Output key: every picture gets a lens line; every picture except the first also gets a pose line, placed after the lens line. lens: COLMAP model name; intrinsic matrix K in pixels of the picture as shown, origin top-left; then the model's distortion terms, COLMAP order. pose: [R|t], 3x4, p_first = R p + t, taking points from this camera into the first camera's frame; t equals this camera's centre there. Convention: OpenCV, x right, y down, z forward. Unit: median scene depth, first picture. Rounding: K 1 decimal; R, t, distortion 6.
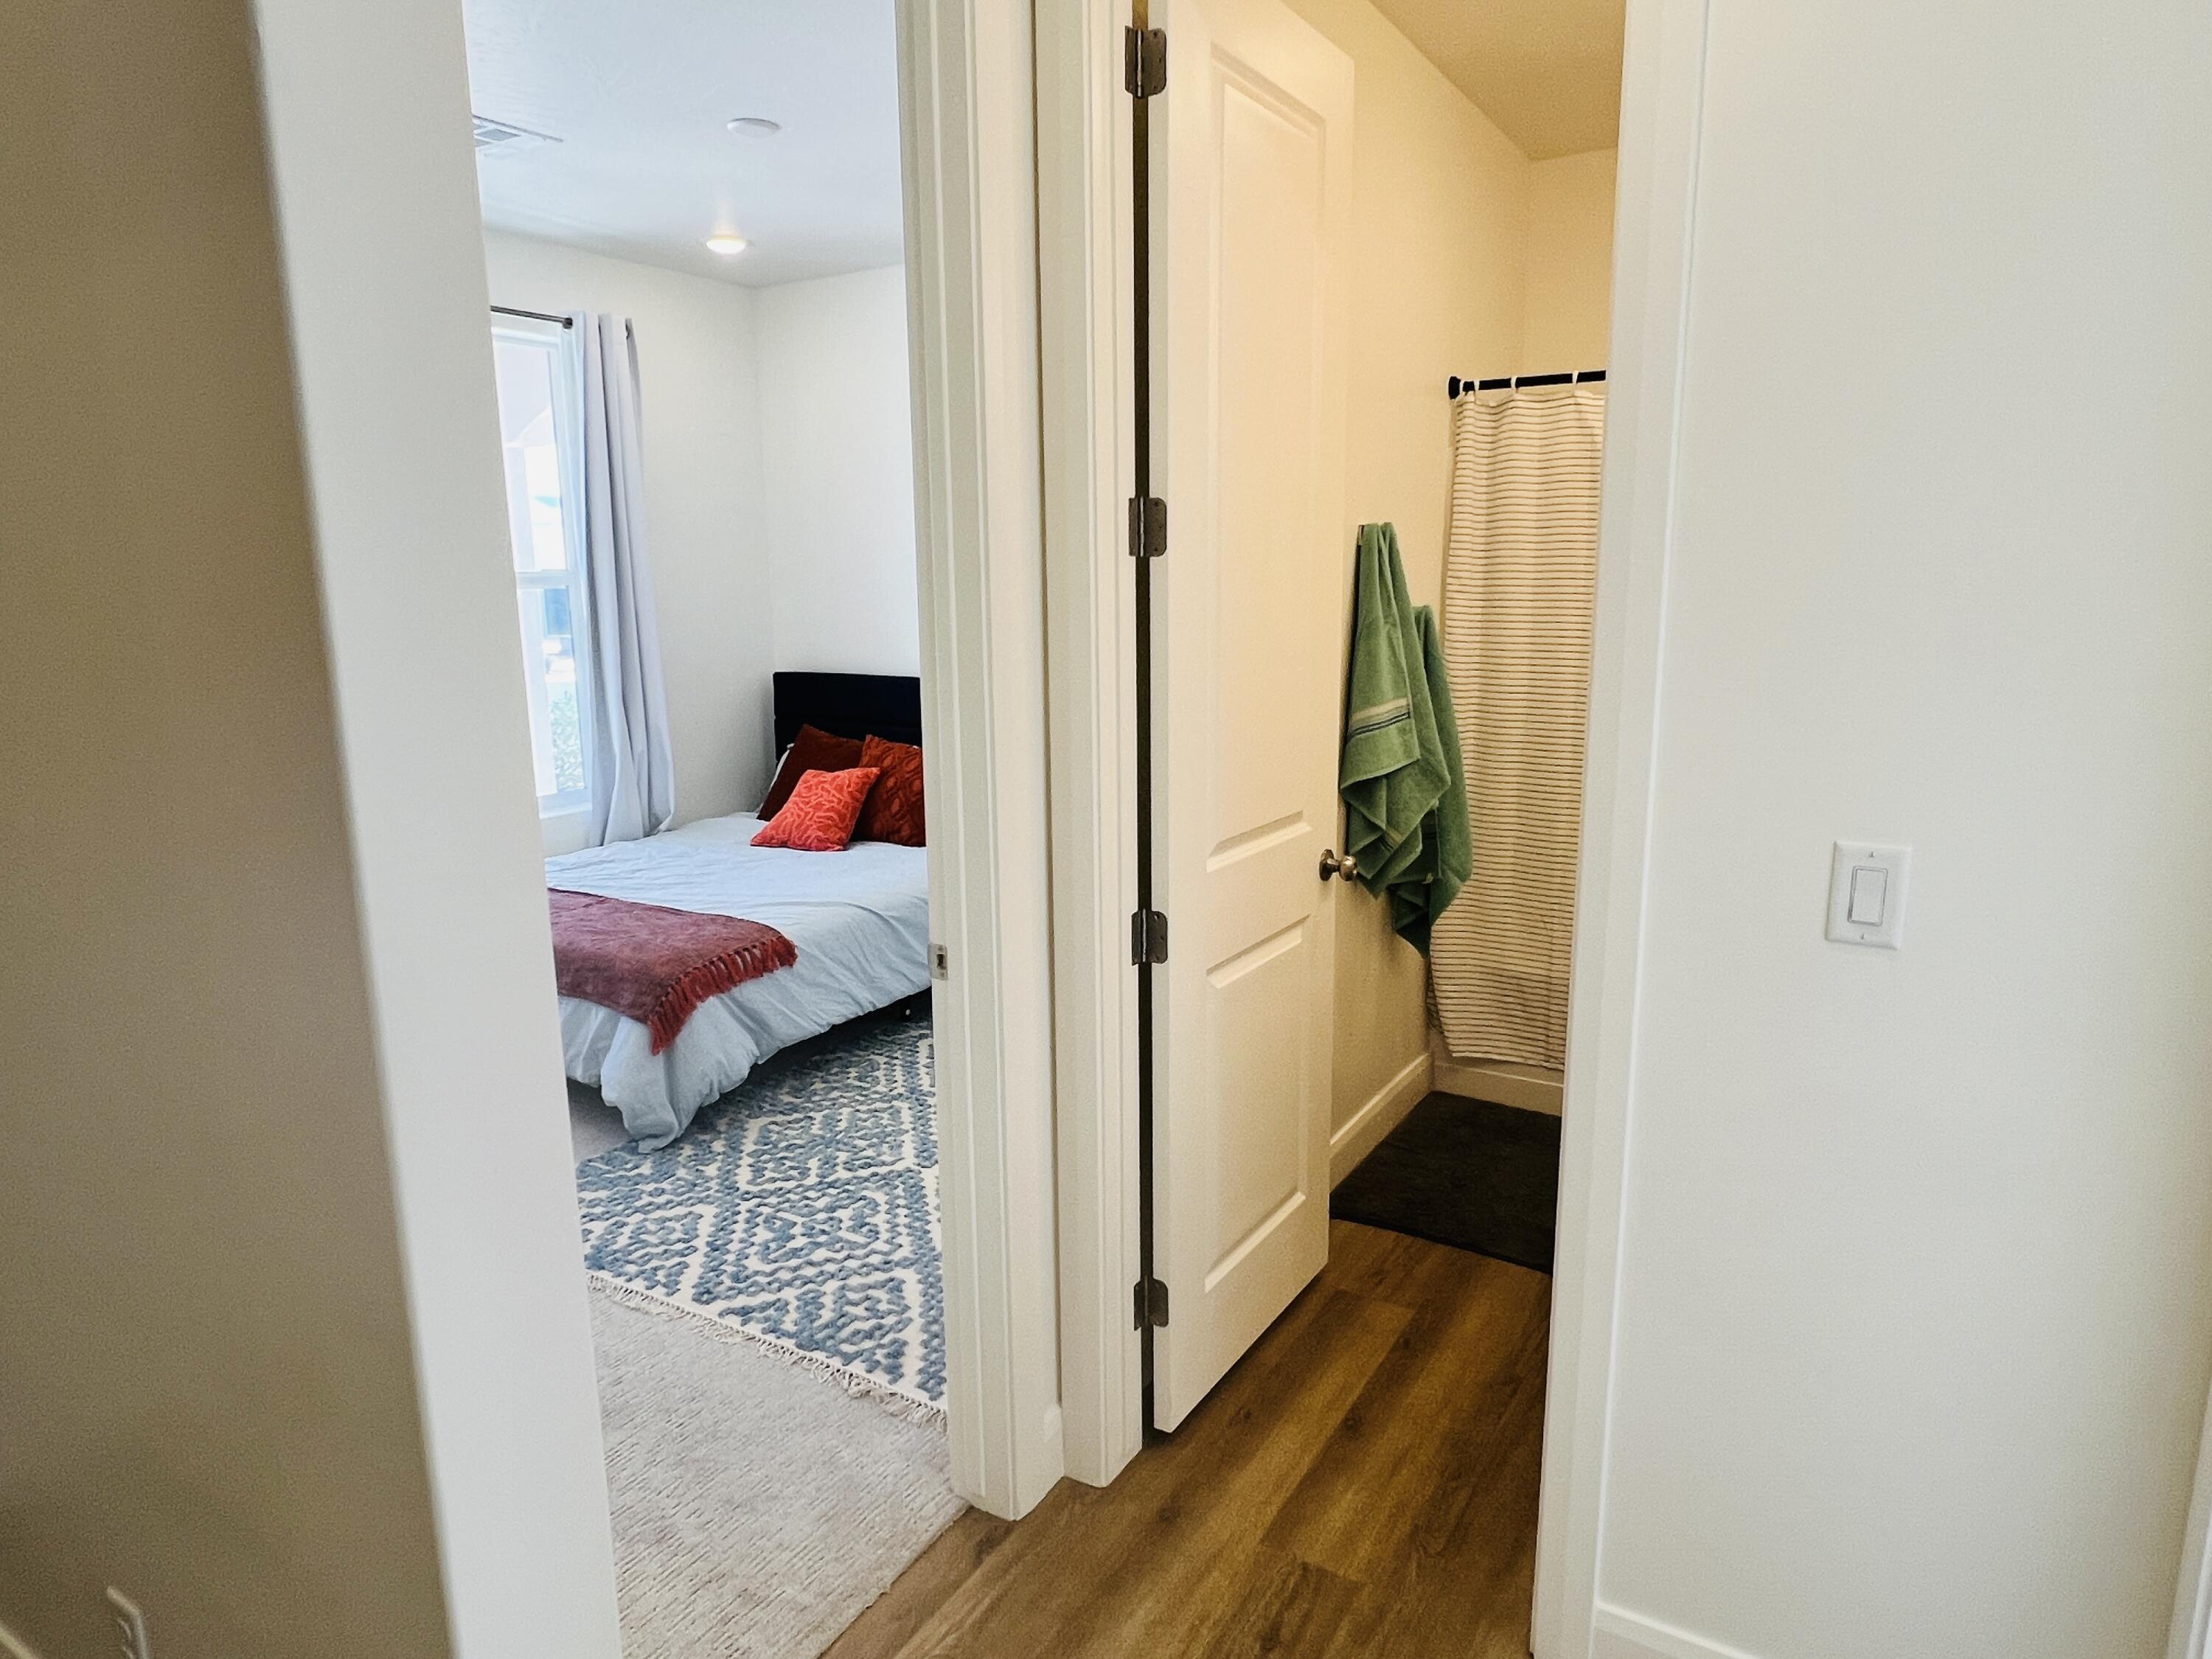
lens RADIAL K [[1339.7, 0, 1108.6], [0, 1339.7, 827.4], [0, 0, 1]] dist [0.008599, -0.000959]
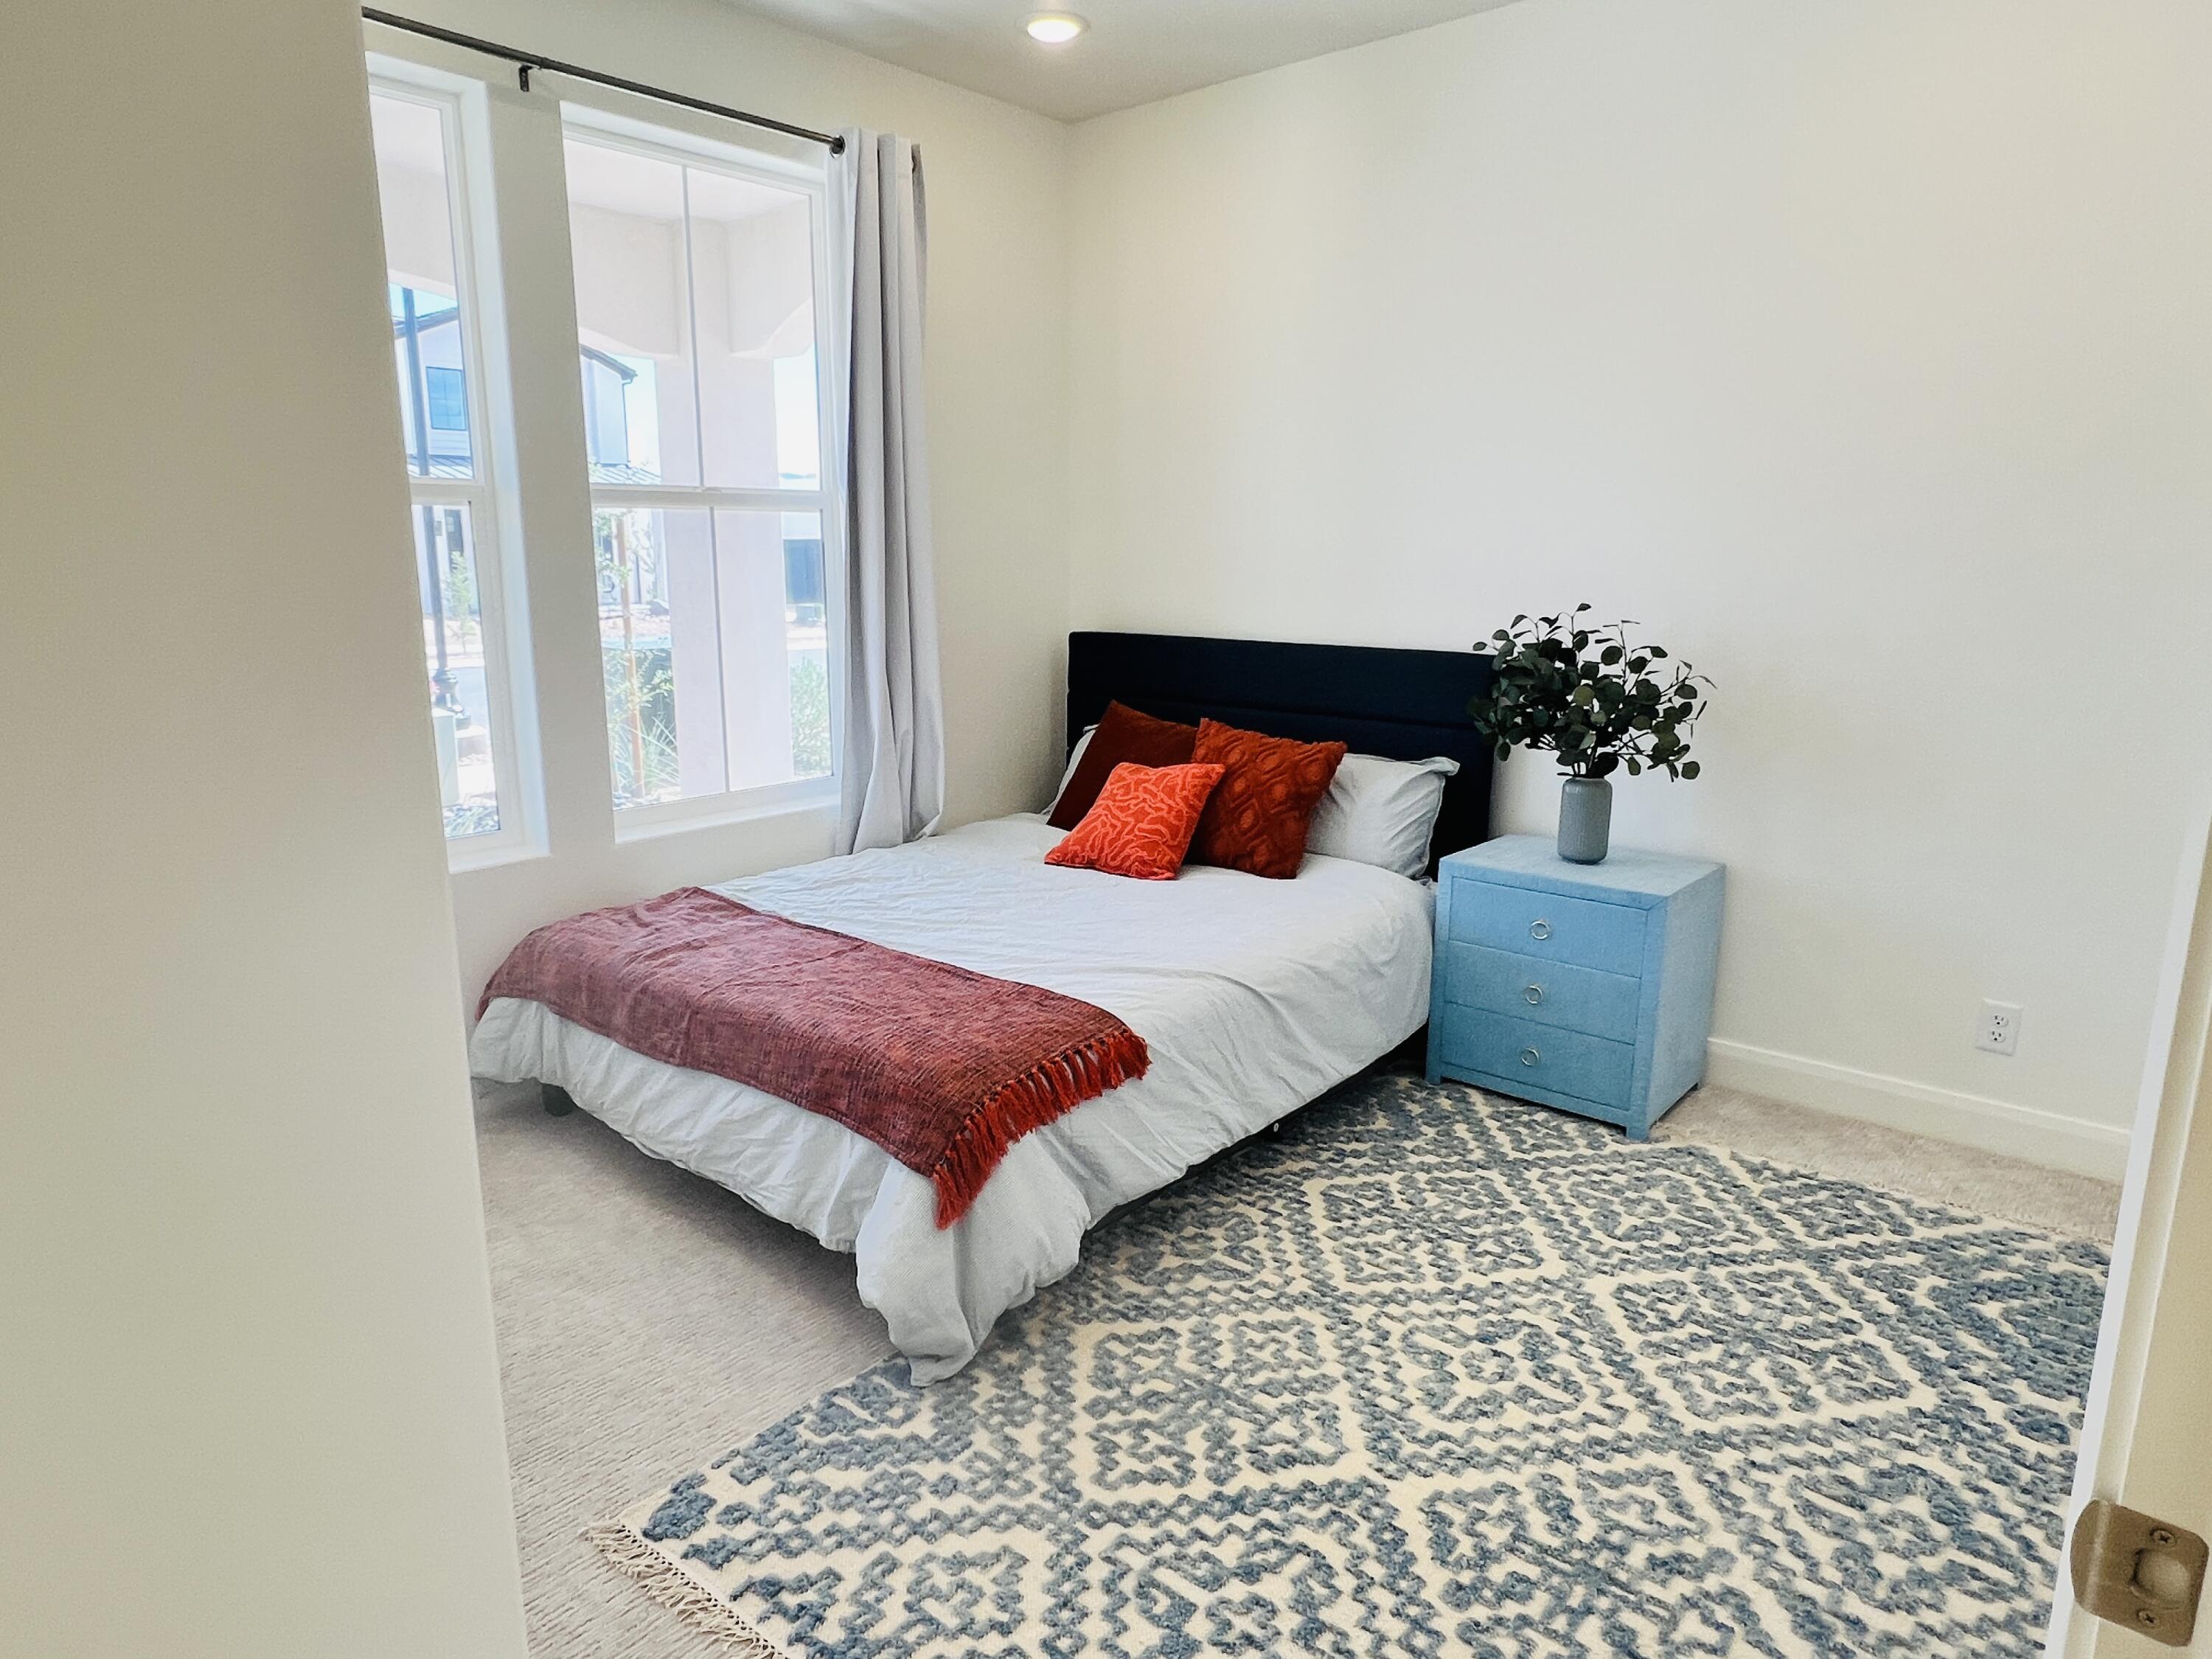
lens RADIAL K [[1339.7, 0, 1103.9], [0, 1339.7, 825.5], [0, 0, 1]] dist [0.008599, -0.000959]
pose [[0.987061, 0.044515, -0.154041, -0.168242], [-0.042673, 0.998973, 0.015249, -0.027349], [0.154562, -0.008478, 0.987947, 0.381297]]
